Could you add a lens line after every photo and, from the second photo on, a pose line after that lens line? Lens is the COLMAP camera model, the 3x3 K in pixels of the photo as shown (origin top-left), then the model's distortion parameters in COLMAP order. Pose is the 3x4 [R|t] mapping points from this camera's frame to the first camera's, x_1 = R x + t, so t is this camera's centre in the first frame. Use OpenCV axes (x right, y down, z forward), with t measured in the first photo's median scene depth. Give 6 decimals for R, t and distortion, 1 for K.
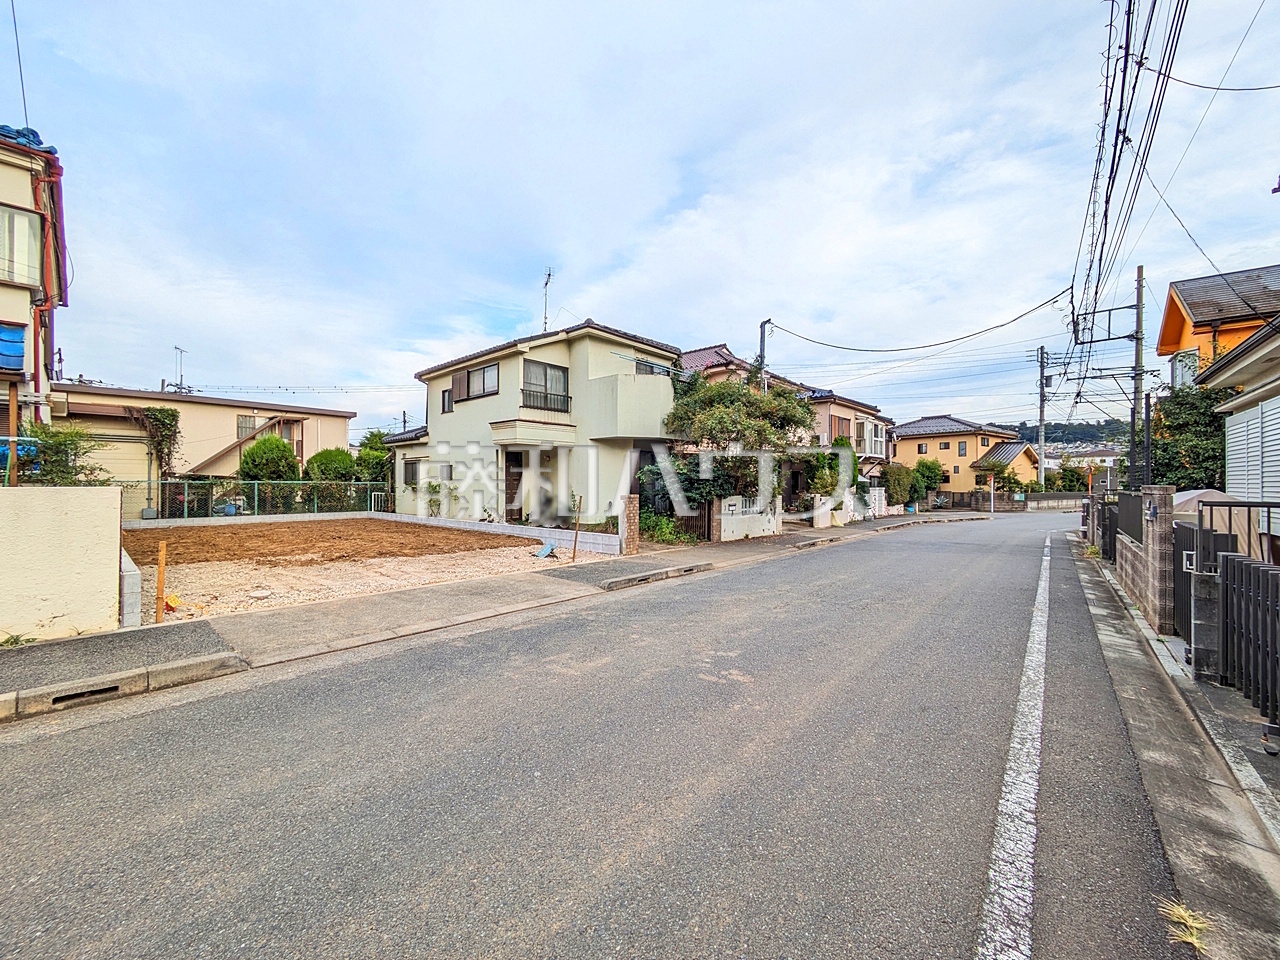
lens RADIAL K [[505.1, 0, 640.3], [0, 505.1, 480.4], [0, 0, 1]] dist [-0.002782, 0.000933]
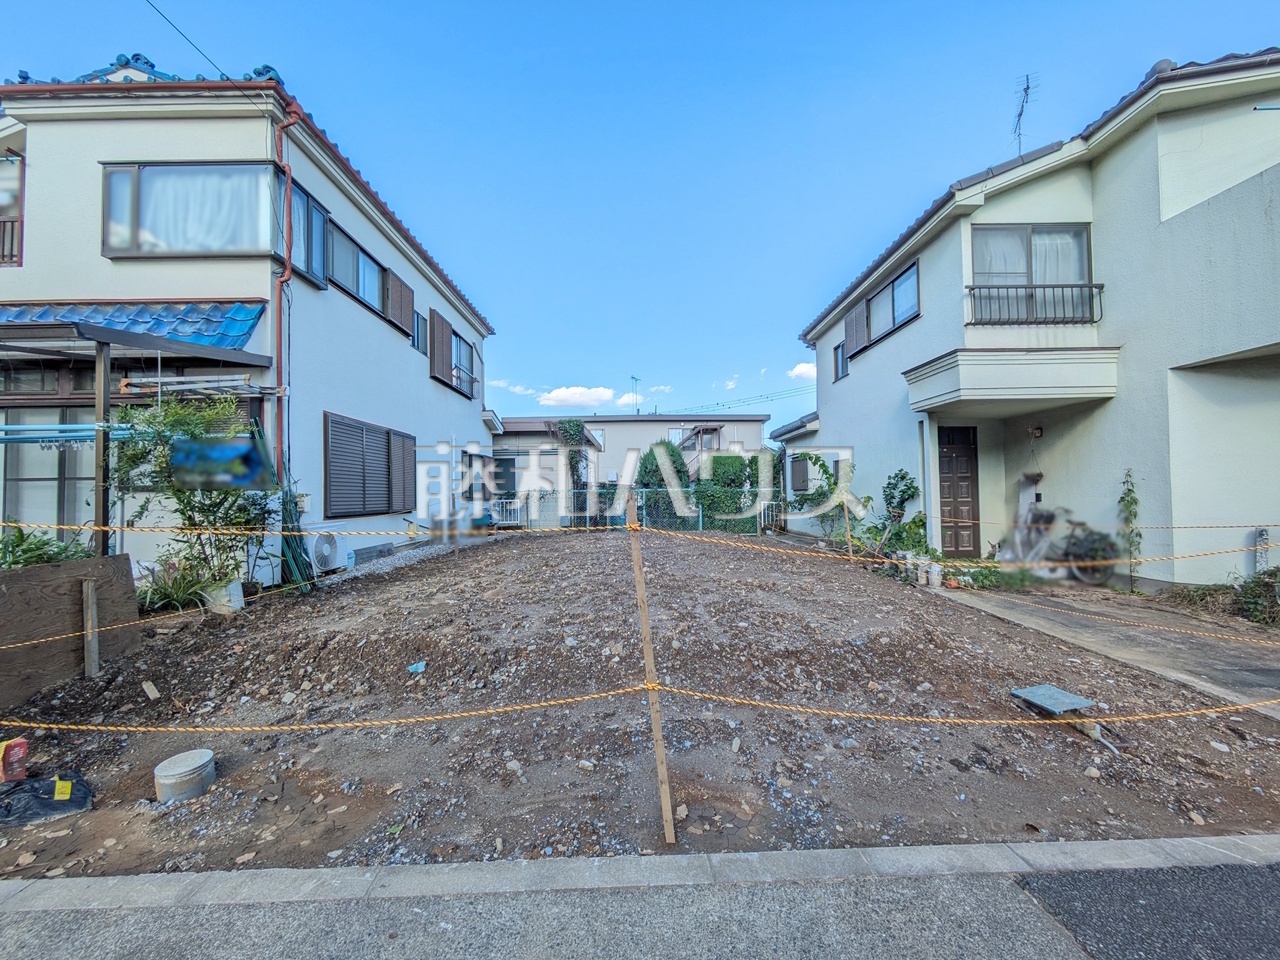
lens RADIAL K [[505.1, 0, 641.5], [0, 505.1, 482.1], [0, 0, 1]] dist [-0.002782, 0.000933]
pose [[0.675661, -0.027141, -0.736713, -0.097041], [0.017758, 0.999631, -0.020541, 0.008838], [0.736999, 0.000796, 0.675893, 0.446181]]
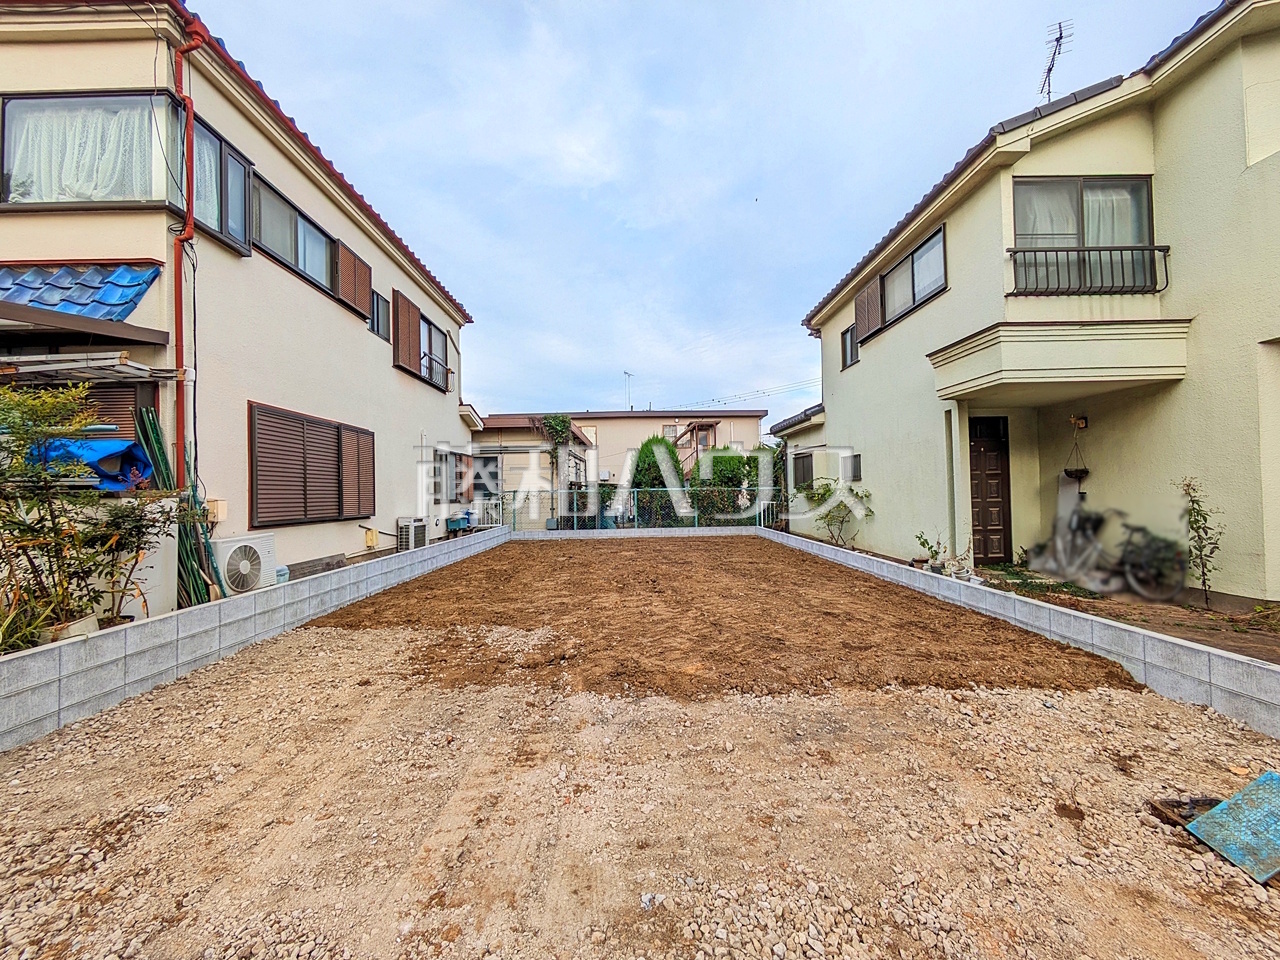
lens RADIAL K [[505.1, 0, 641.3], [0, 505.1, 482.7], [0, 0, 1]] dist [-0.002782, 0.000933]
pose [[0.681474, -0.027909, -0.731310, -0.145879], [0.024113, 0.999586, -0.015676, 0.005430], [0.731445, -0.006951, 0.681865, 0.503148]]
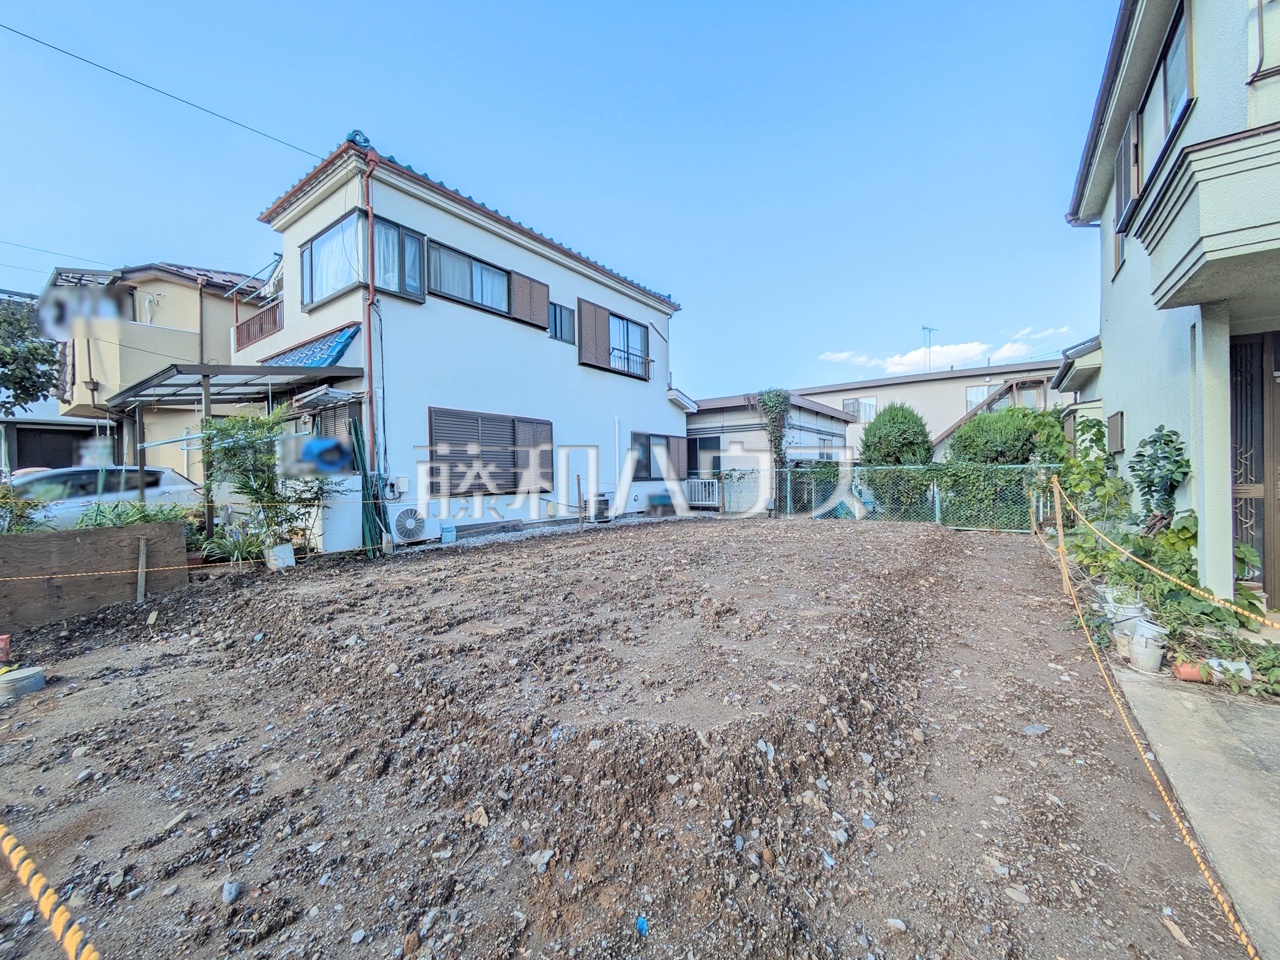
lens RADIAL K [[505.1, 0, 641.3], [0, 505.1, 483.5], [0, 0, 1]] dist [-0.002782, 0.000933]
pose [[0.107272, 0.011161, -0.994167, -0.059253], [0.021962, 0.999666, 0.013592, 0.010022], [0.993987, -0.023292, 0.106991, 0.726207]]
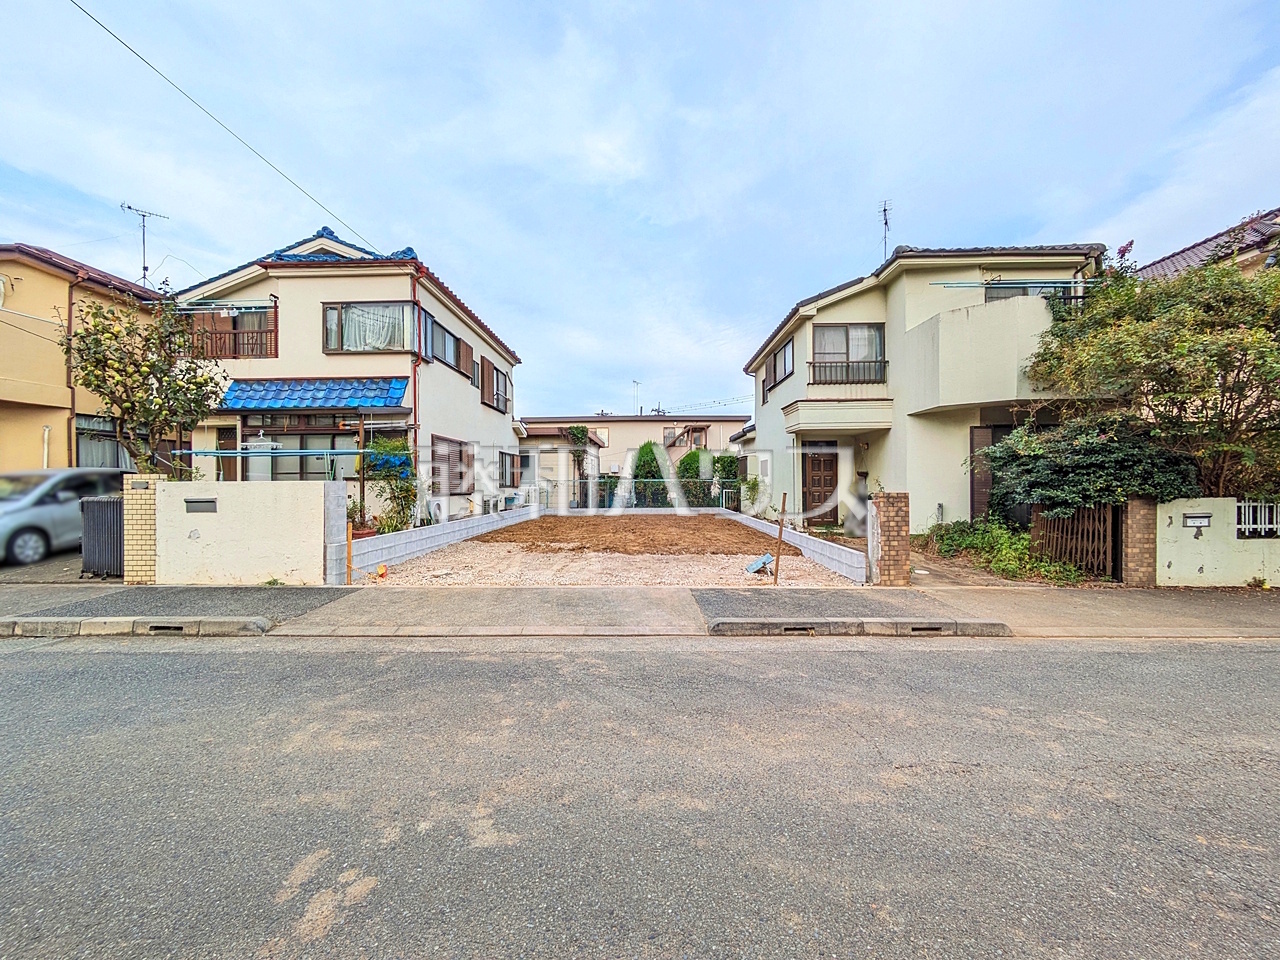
lens RADIAL K [[505.1, 0, 641.4], [0, 505.1, 480.7], [0, 0, 1]] dist [-0.002782, 0.000933]
pose [[0.659466, -0.010075, -0.751667, 0.195677], [0.011835, 0.999925, -0.003019, 0.009322], [0.751641, -0.006905, 0.659536, 0.259186]]
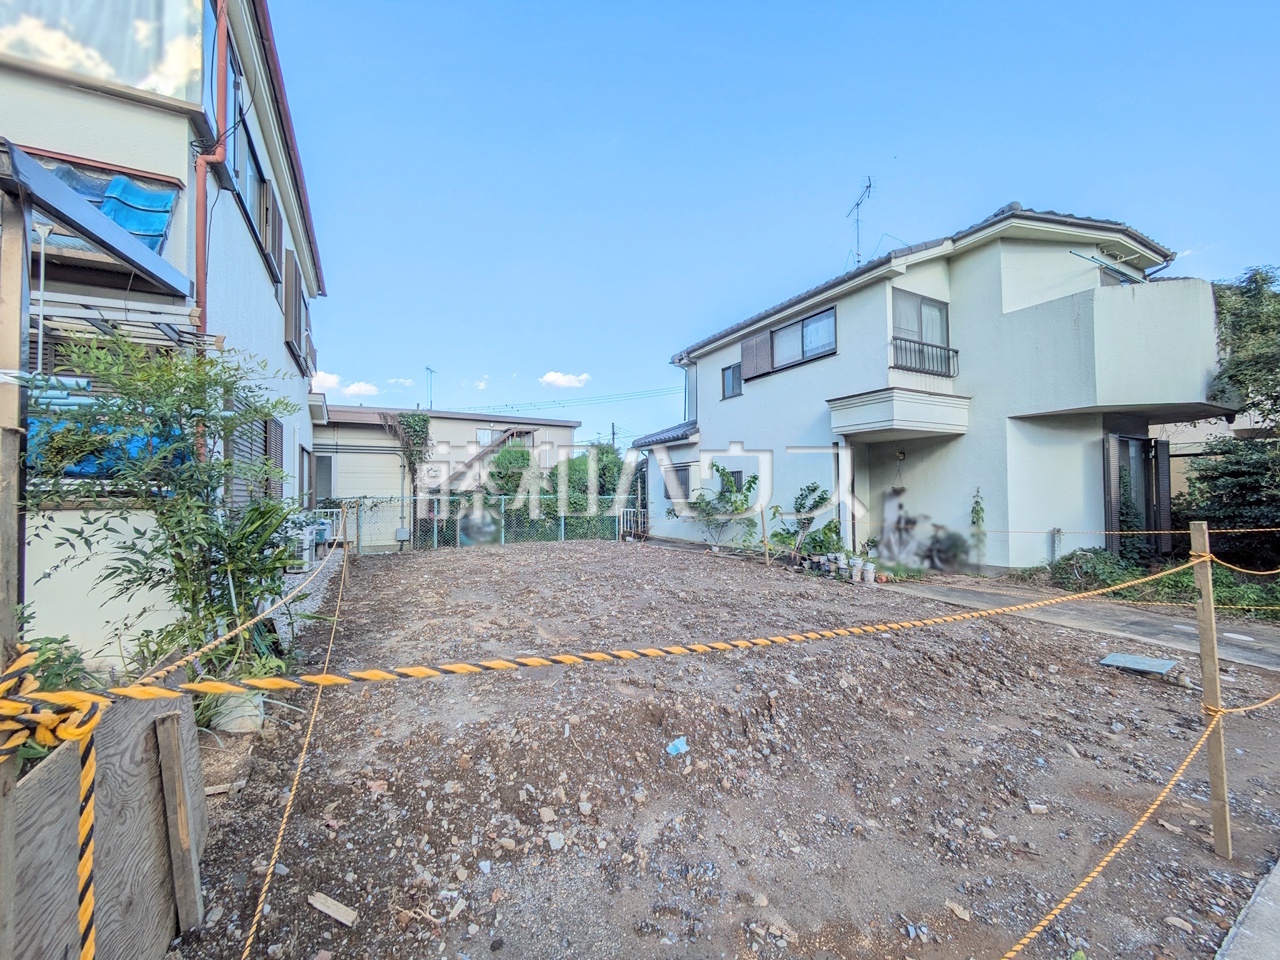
lens RADIAL K [[505.1, 0, 641.2], [0, 505.1, 482.0], [0, 0, 1]] dist [-0.002782, 0.000933]
pose [[0.941104, -0.018235, -0.337624, -0.315295], [0.011830, 0.999709, -0.021017, -0.002132], [0.337909, 0.015785, 0.941046, 0.345845]]
